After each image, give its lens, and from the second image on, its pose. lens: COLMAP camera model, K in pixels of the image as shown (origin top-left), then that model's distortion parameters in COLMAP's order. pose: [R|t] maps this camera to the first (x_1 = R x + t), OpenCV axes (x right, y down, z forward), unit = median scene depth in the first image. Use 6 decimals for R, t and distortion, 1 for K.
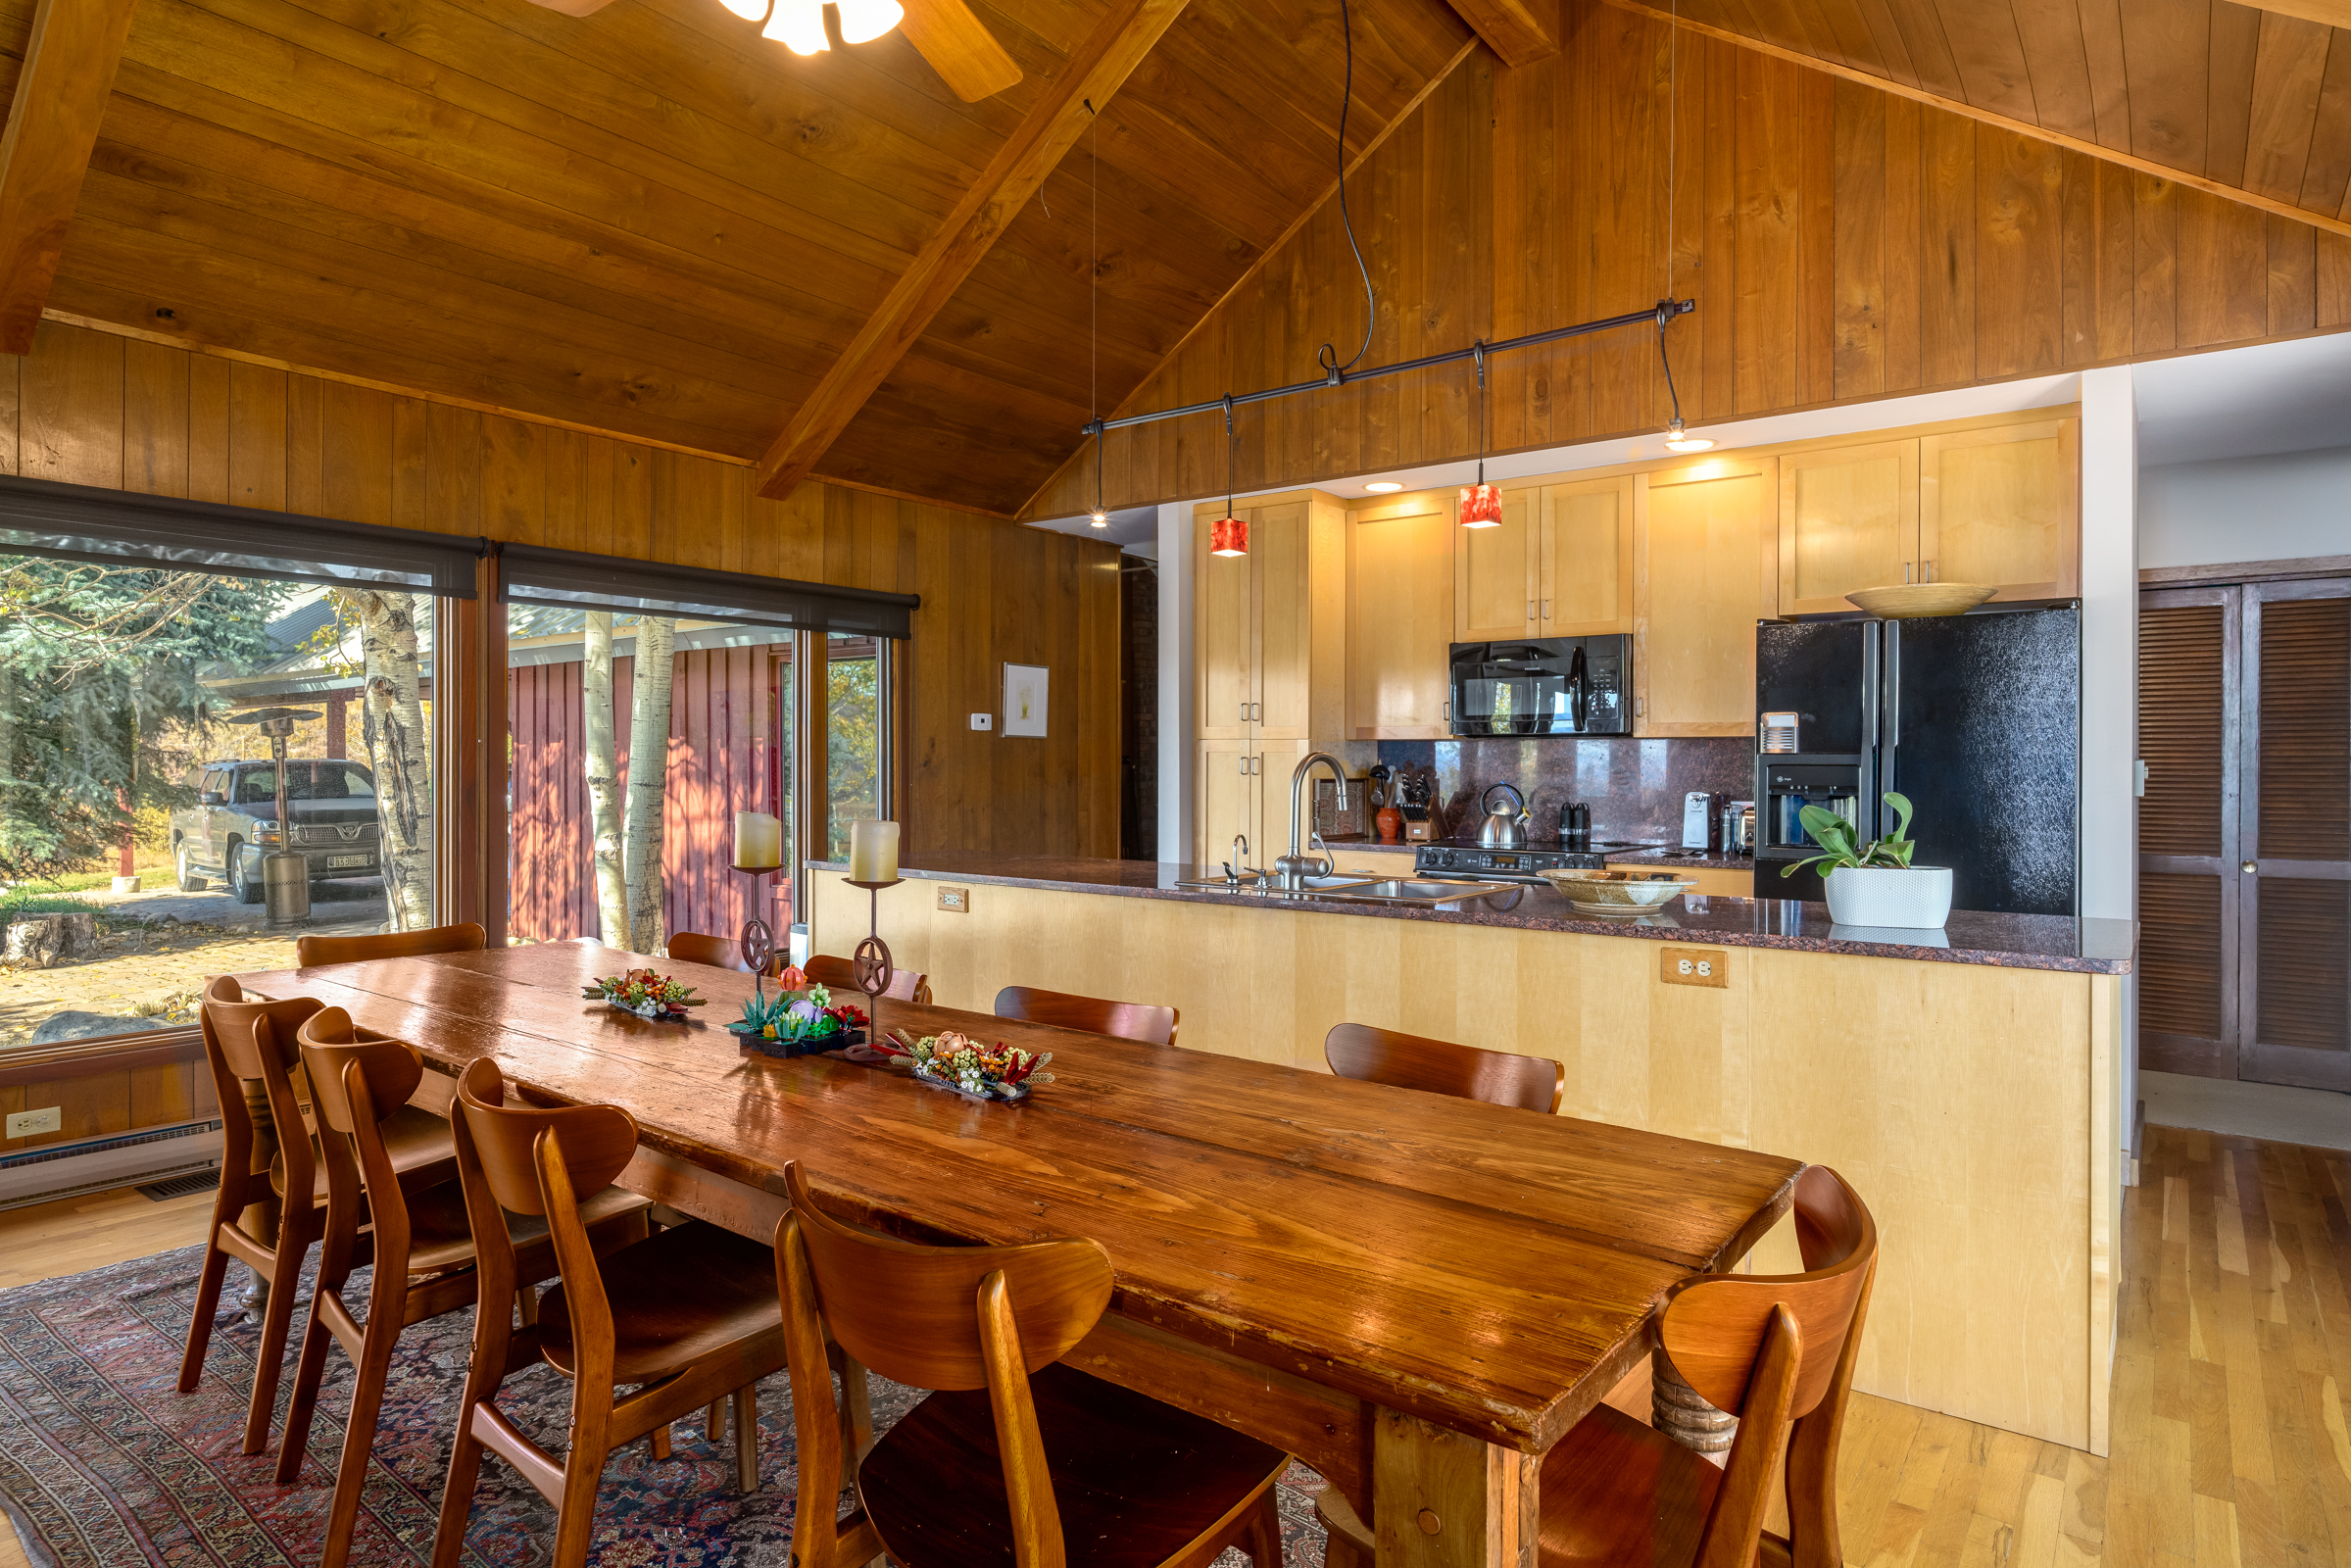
lens RADIAL K [[1293.7, 0, 1175.5], [0, 1293.7, 784.0], [0, 0, 1]] dist [-0.000796, 0.000744]
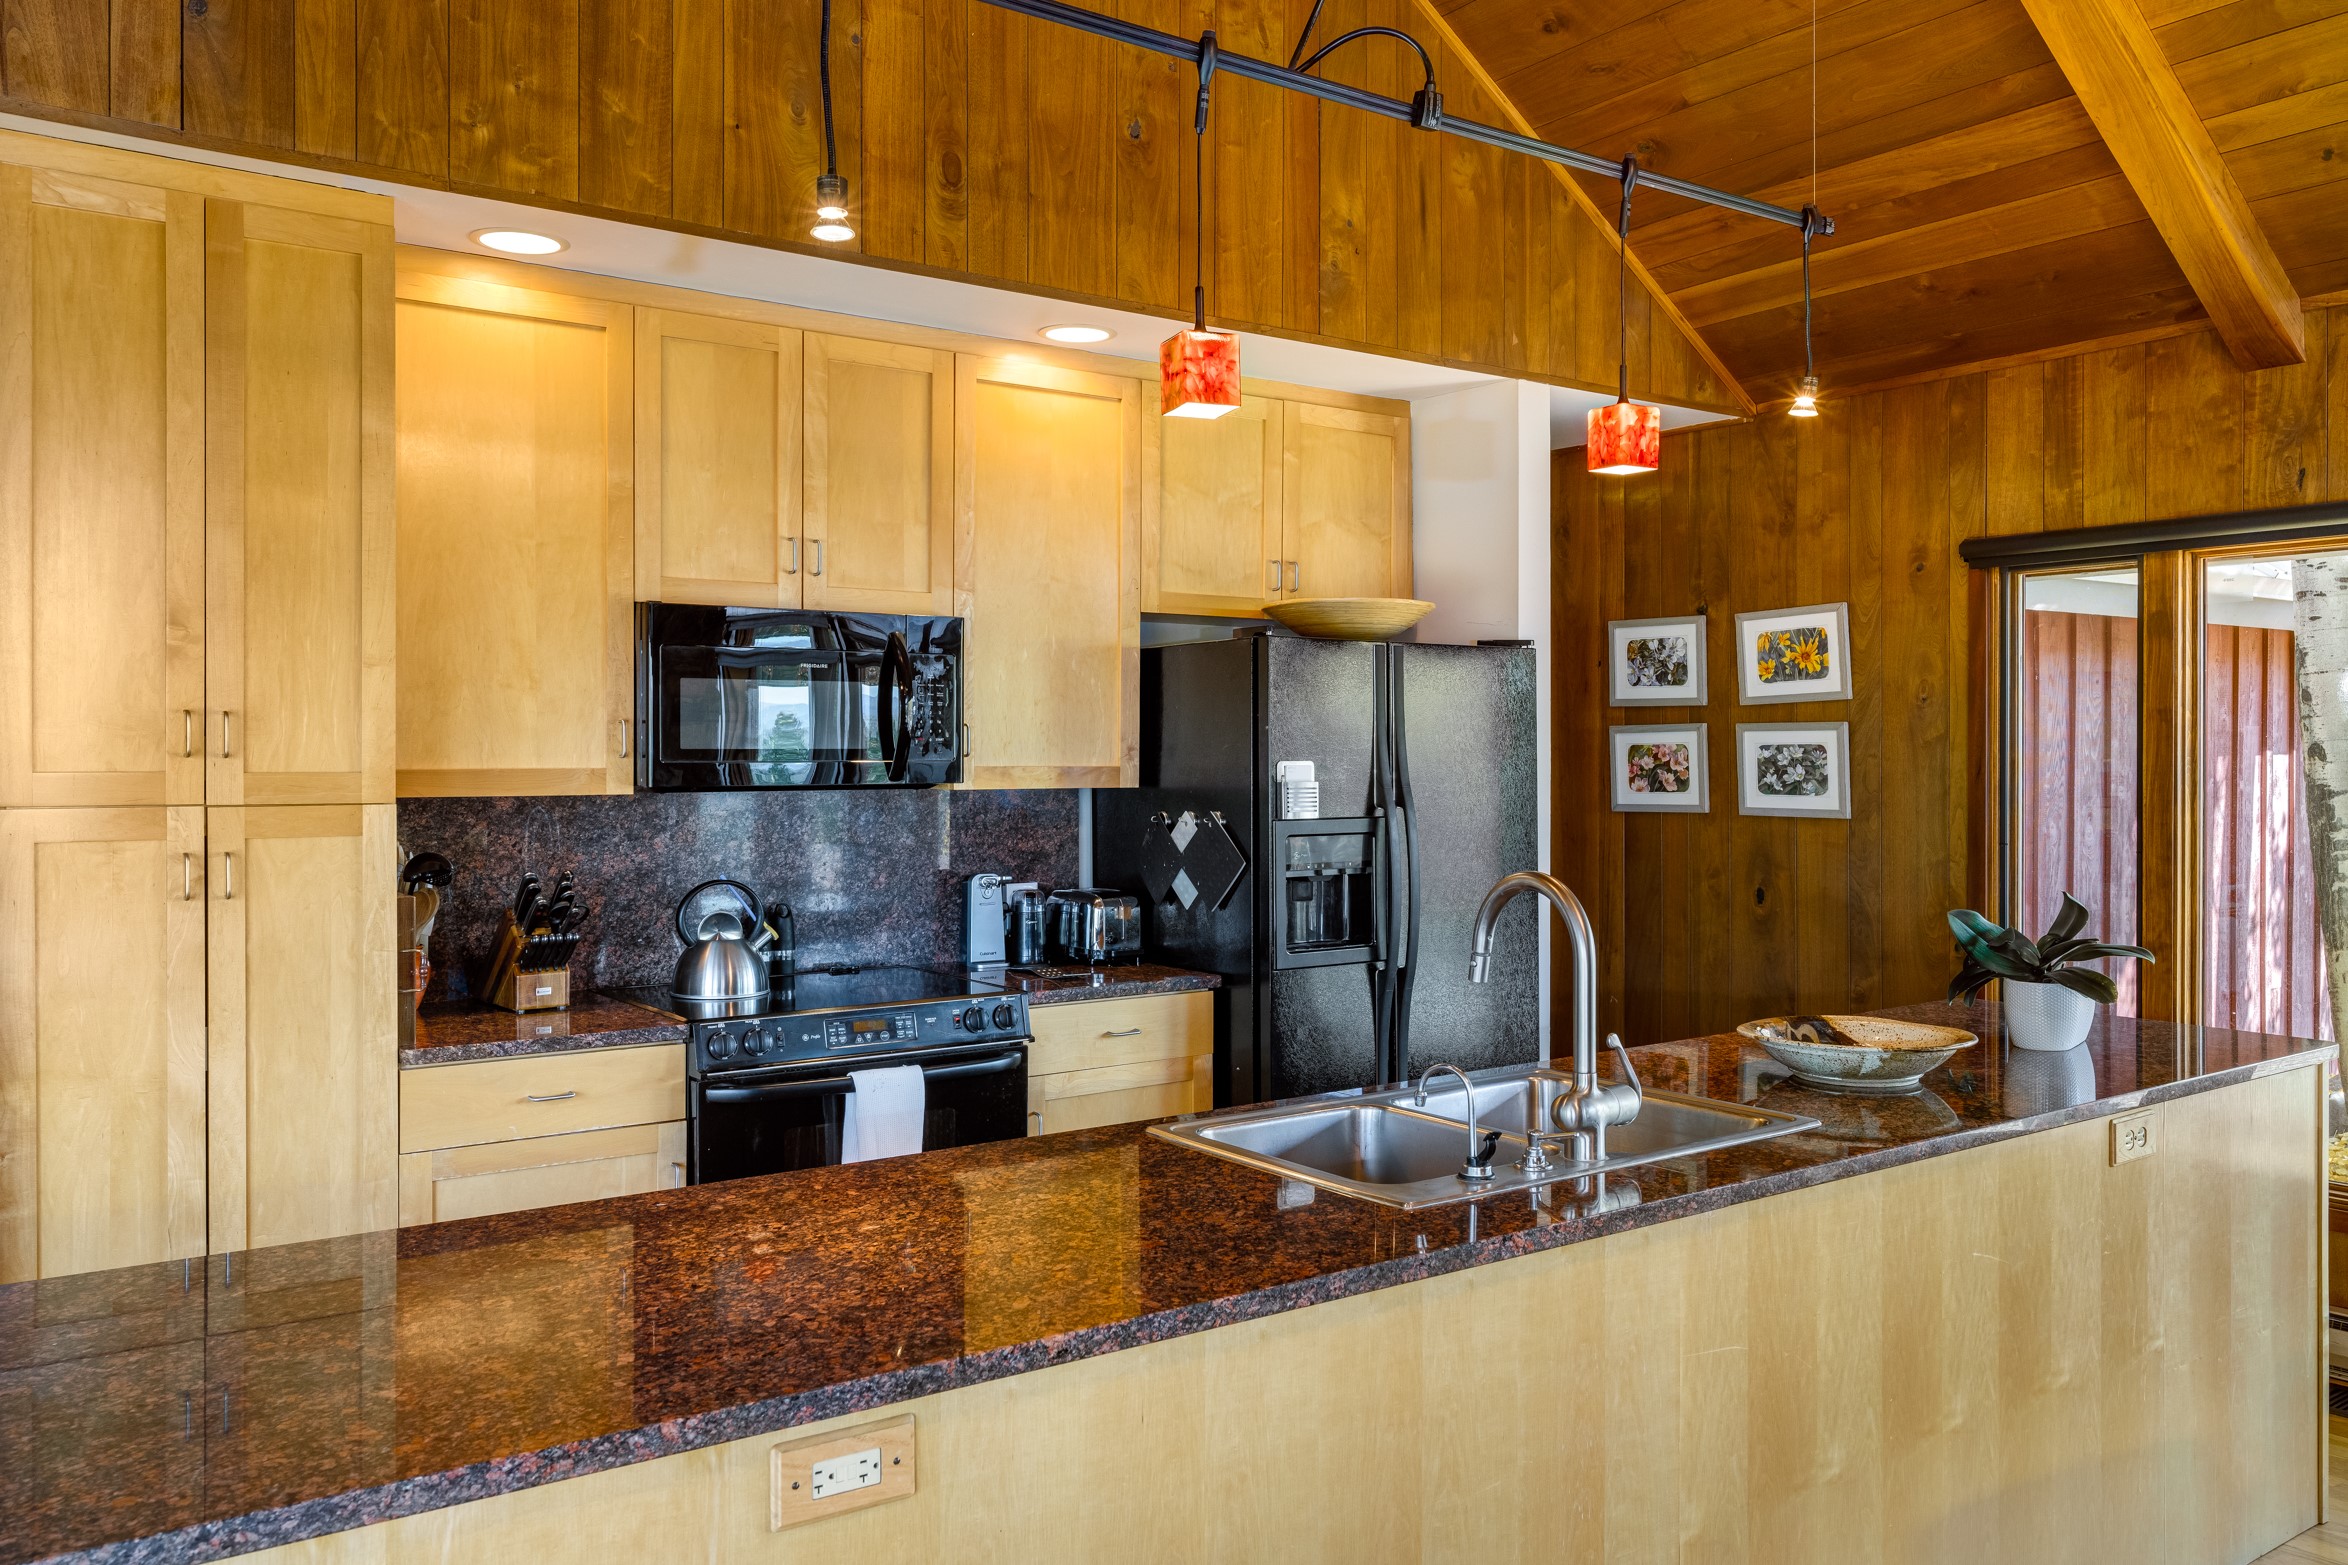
lens RADIAL K [[1843.5, 0, 1174.0], [0, 1843.5, 782.5], [0, 0, 1]] dist [0.000612, 0.001045]
pose [[0.291876, -0.017830, 0.956290, -0.492255], [0.013722, 0.999801, 0.014454, -0.057895], [-0.956358, 0.008904, 0.292063, 0.743687]]
